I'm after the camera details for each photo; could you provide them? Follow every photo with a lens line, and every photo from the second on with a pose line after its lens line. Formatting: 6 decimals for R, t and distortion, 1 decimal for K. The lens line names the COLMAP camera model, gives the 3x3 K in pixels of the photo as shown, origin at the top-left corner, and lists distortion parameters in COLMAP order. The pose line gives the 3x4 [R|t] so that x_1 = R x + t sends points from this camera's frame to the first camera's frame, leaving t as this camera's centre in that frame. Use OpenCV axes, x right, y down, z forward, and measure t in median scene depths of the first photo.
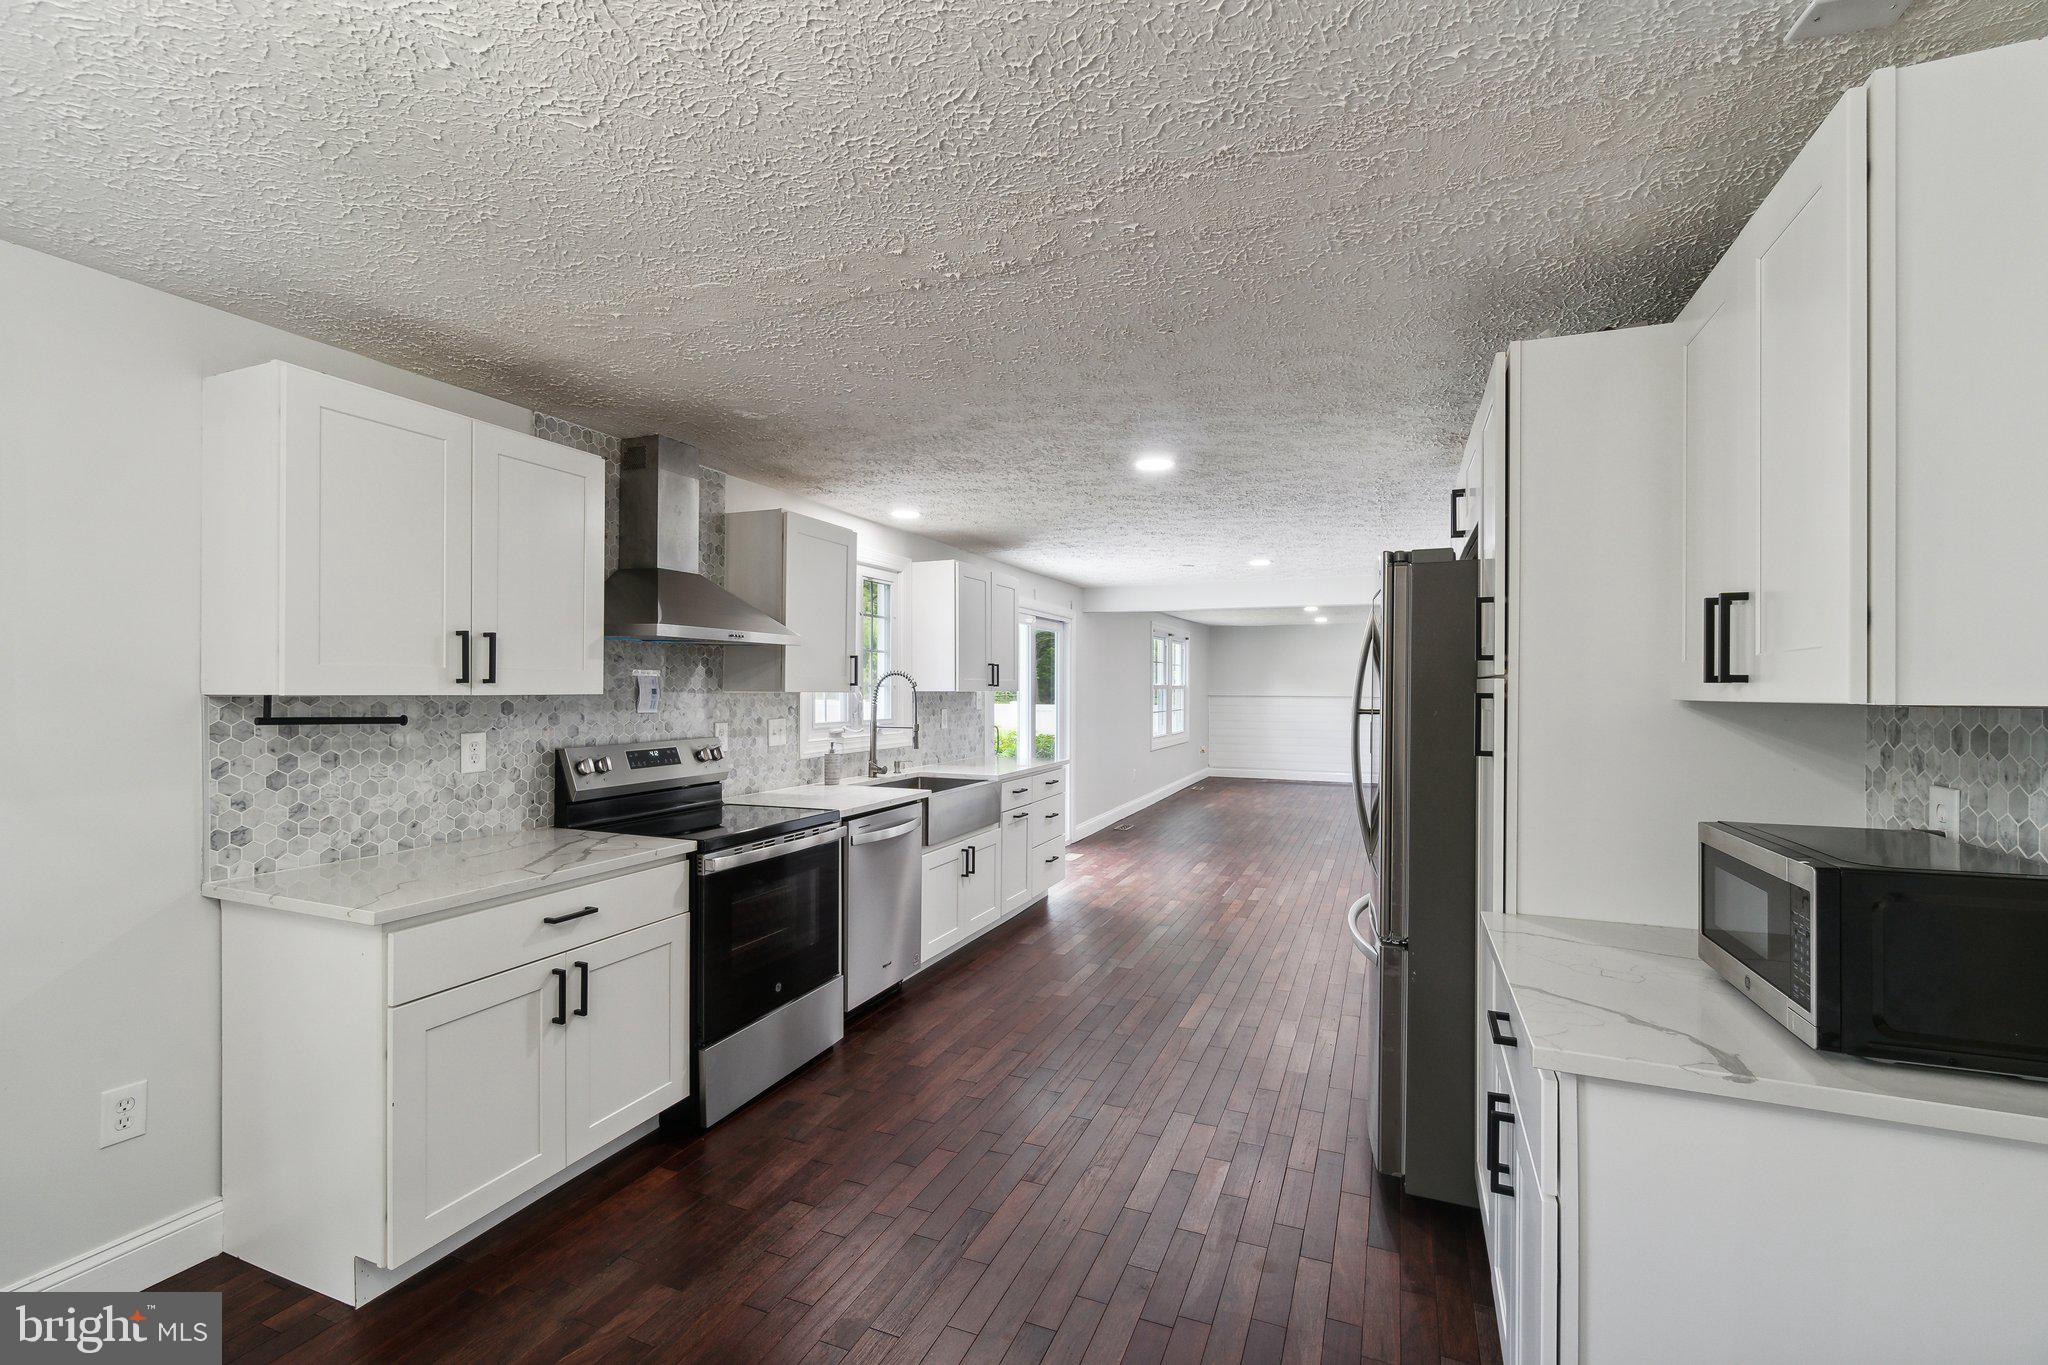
lens RADIAL K [[905.9, 0, 1019.7], [0, 905.9, 682.9], [0, 0, 1]] dist [-0.002704, 0.000054]
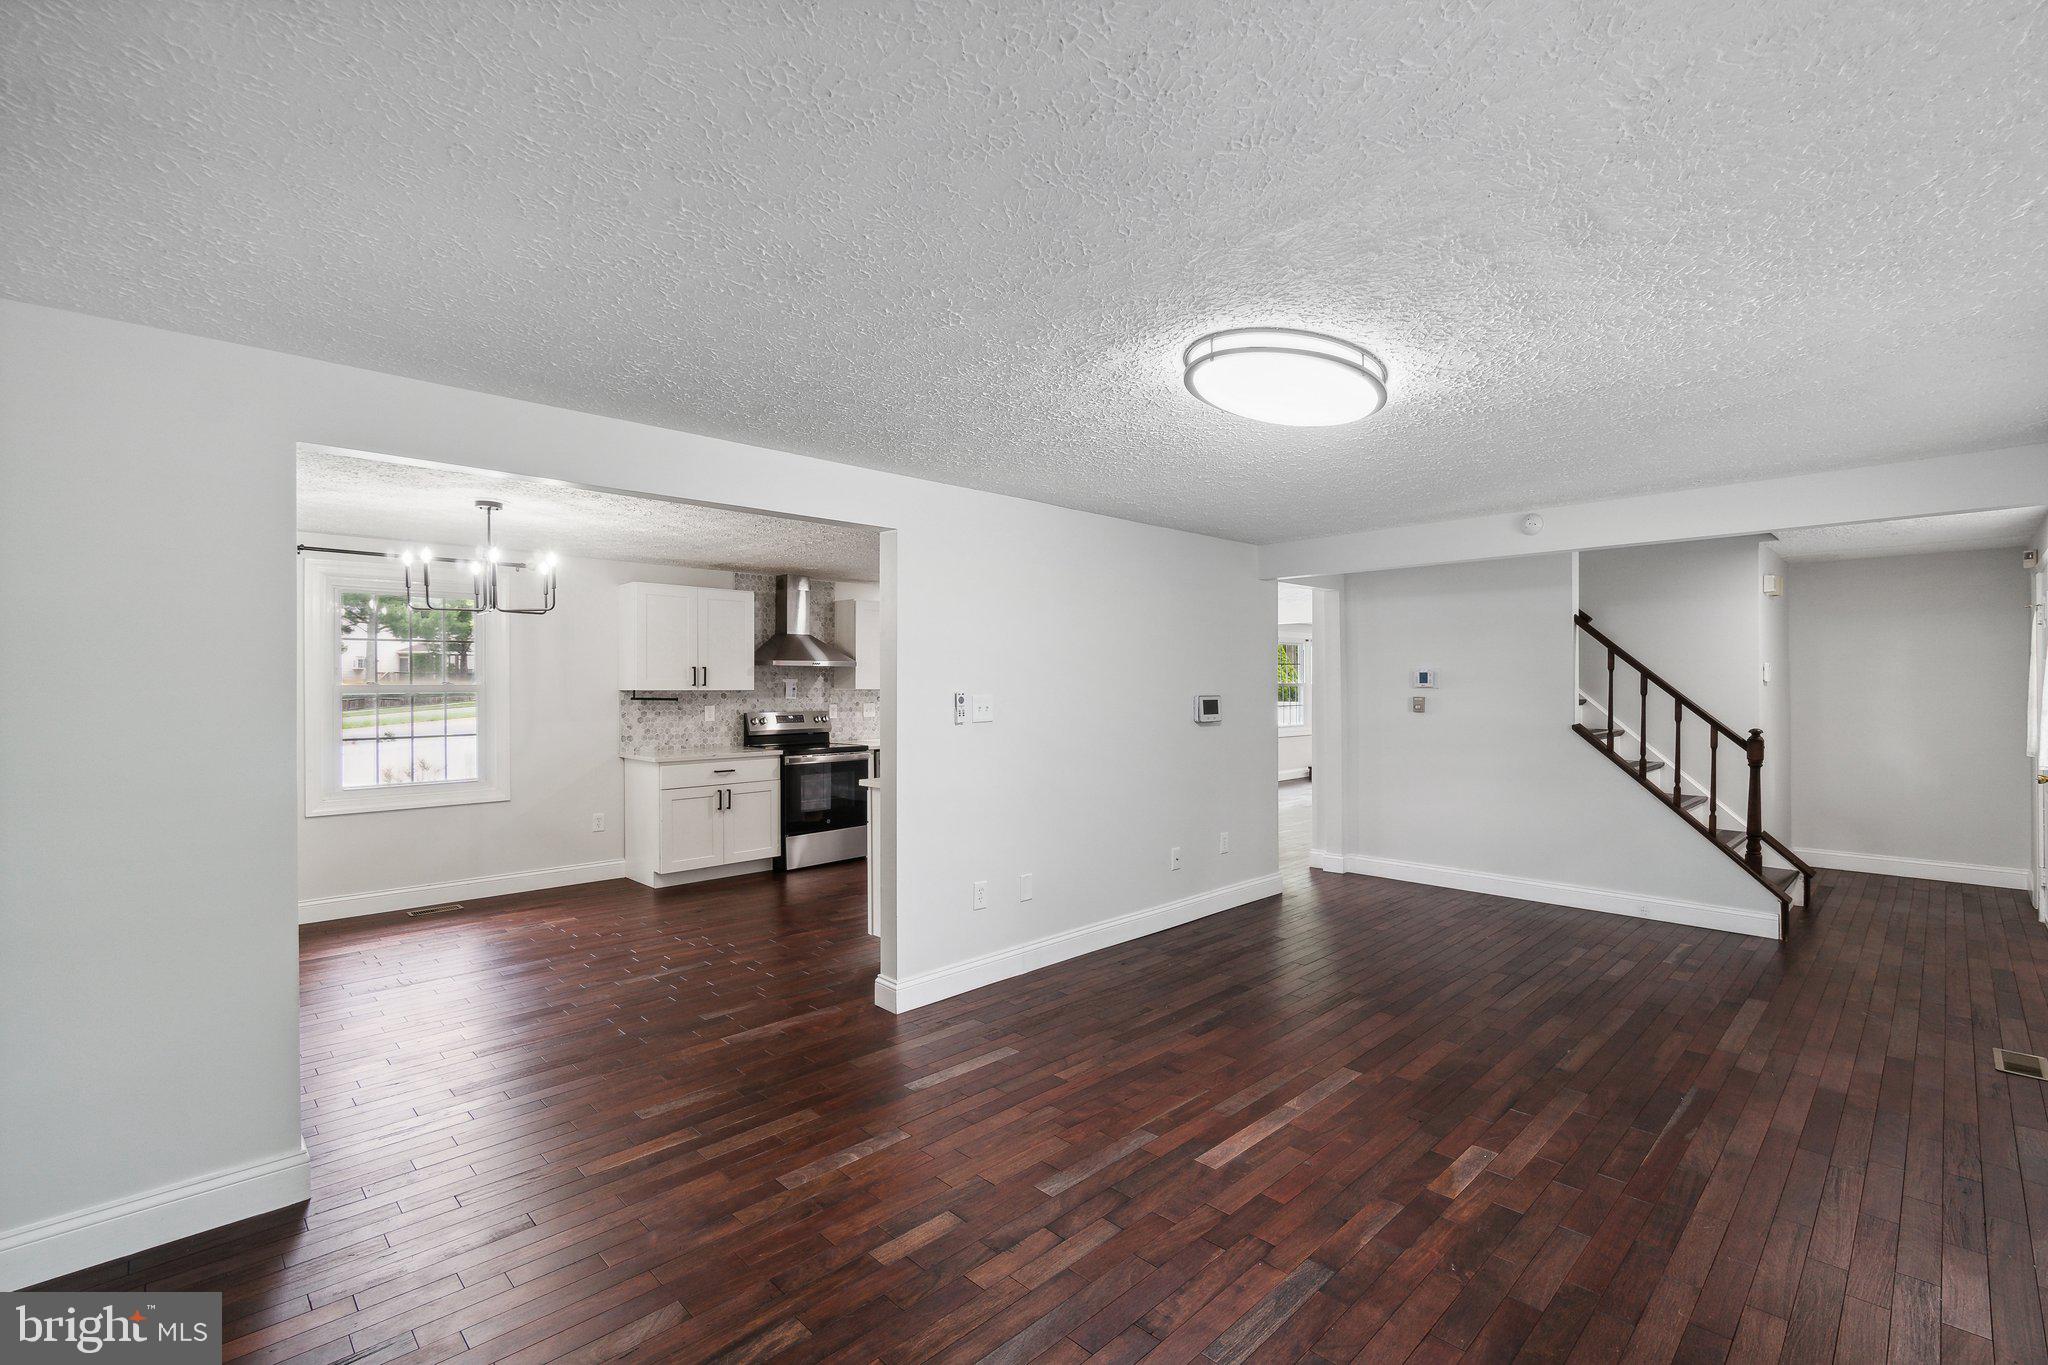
lens RADIAL K [[905.9, 0, 1030.0], [0, 905.9, 690.7], [0, 0, 1]] dist [-0.002704, 0.000054]
pose [[0.922987, -0.003554, -0.384816, 1.195756], [0.007063, 0.999945, 0.007707, 0.001104], [0.384767, -0.009831, 0.922961, -0.987299]]
